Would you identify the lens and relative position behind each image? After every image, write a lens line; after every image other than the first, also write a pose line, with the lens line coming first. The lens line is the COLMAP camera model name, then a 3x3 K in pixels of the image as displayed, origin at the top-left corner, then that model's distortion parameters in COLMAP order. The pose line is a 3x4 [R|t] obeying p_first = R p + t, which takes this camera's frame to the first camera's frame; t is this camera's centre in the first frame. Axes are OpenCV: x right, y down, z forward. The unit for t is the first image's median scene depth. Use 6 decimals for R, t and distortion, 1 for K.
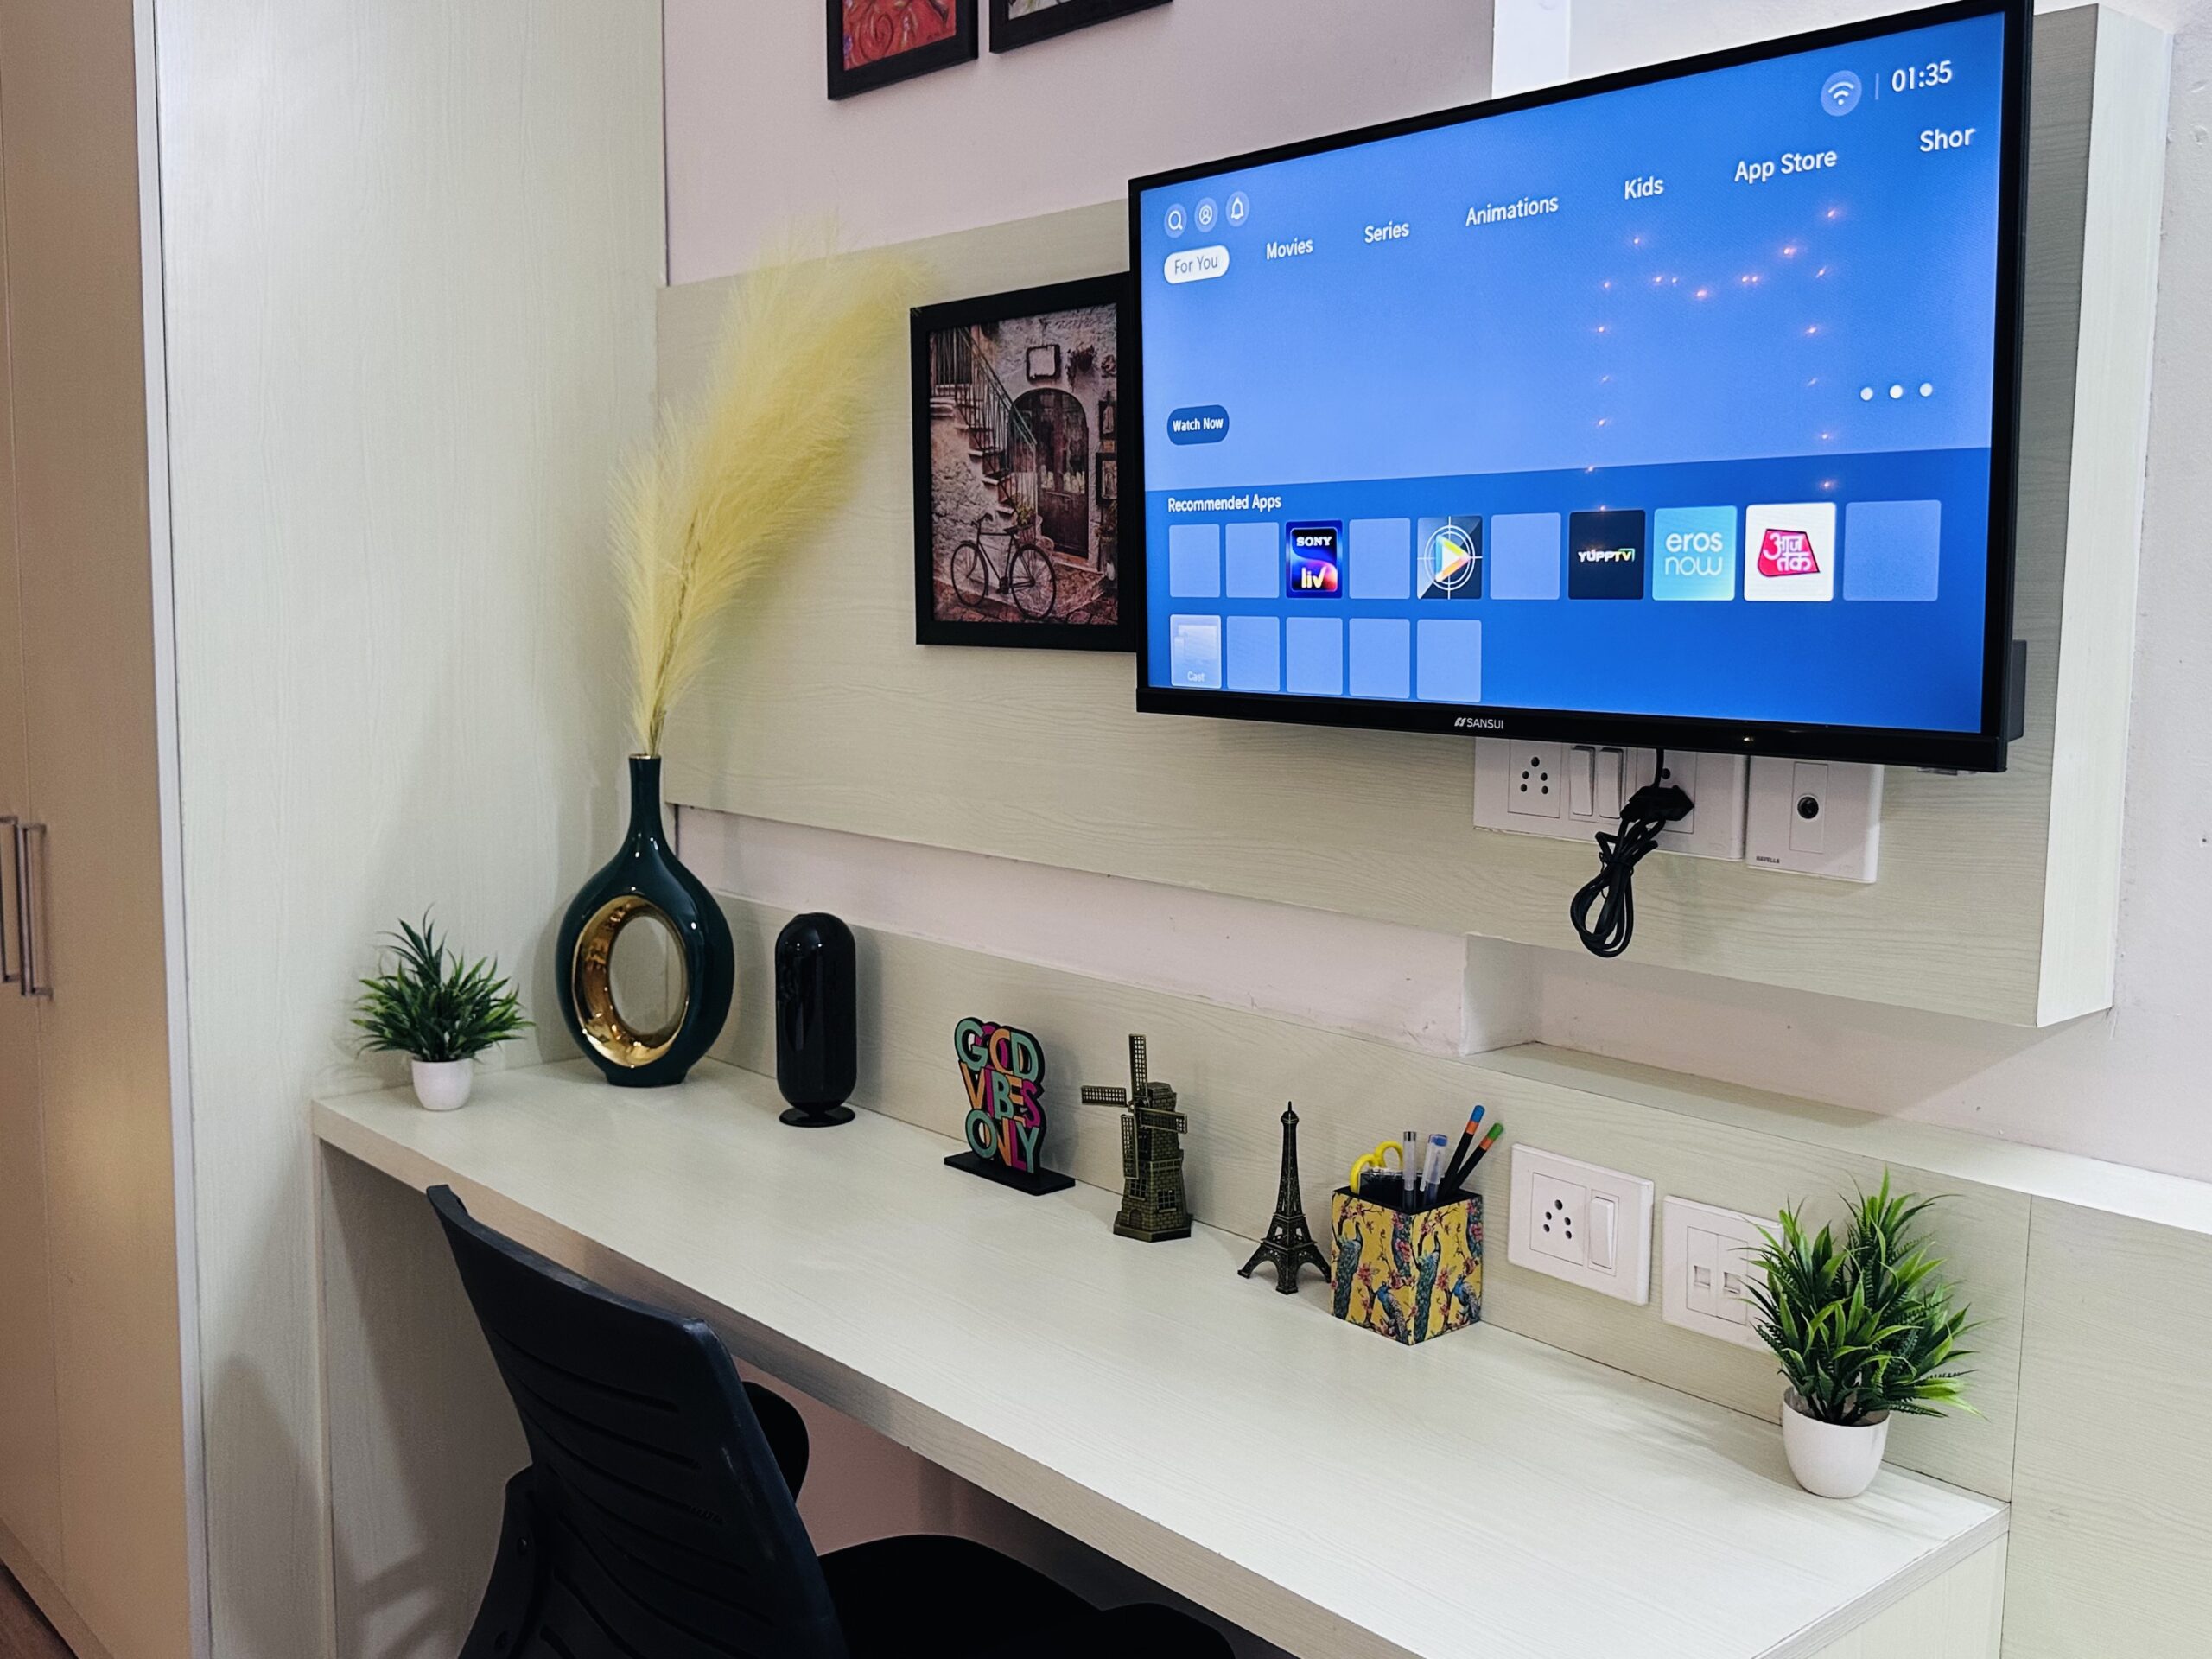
lens RADIAL K [[2063.3, 0, 1106.0], [0, 2063.3, 829.5], [0, 0, 1]] dist [0.127568, -0.098820]
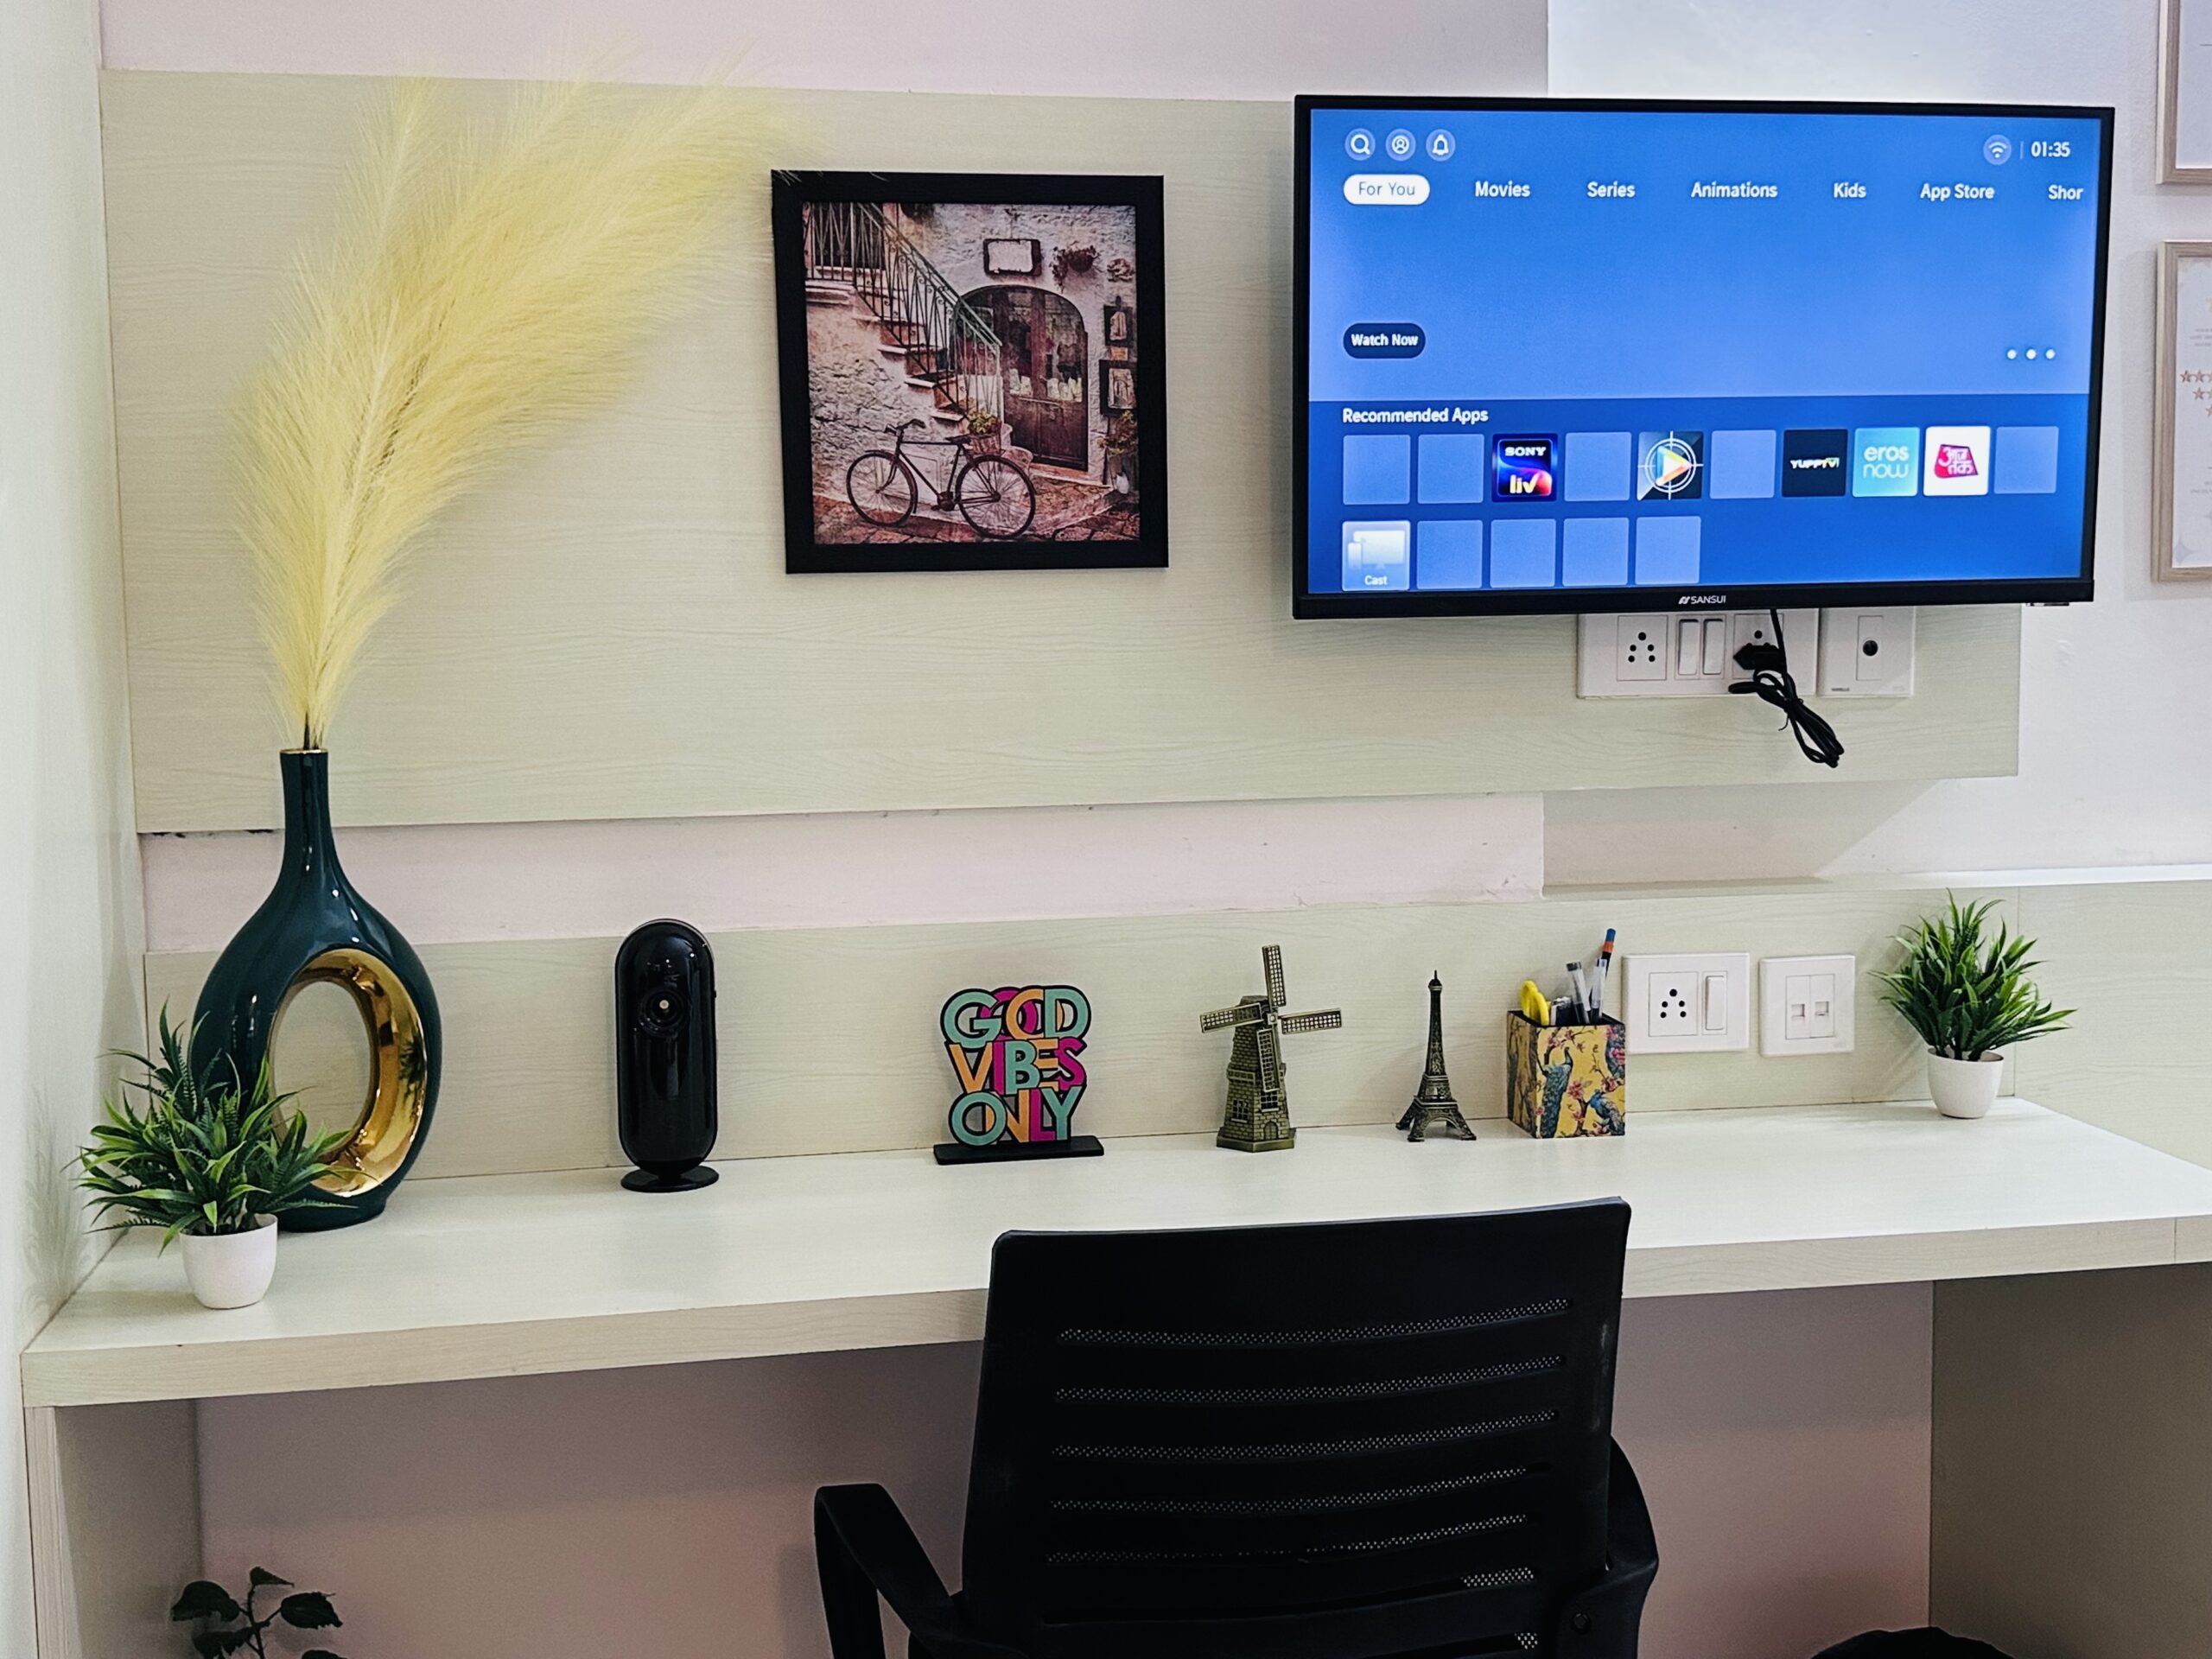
lens RADIAL K [[2458.4, 0, 1106.0], [0, 2458.4, 829.5], [0, 0, 1]] dist [0.113465, -0.021037]
pose [[0.511066, -0.102646, 0.853390, -1.162840], [0.117495, 0.991867, 0.048939, -0.027017], [-0.851473, 0.075258, 0.518970, 0.499737]]
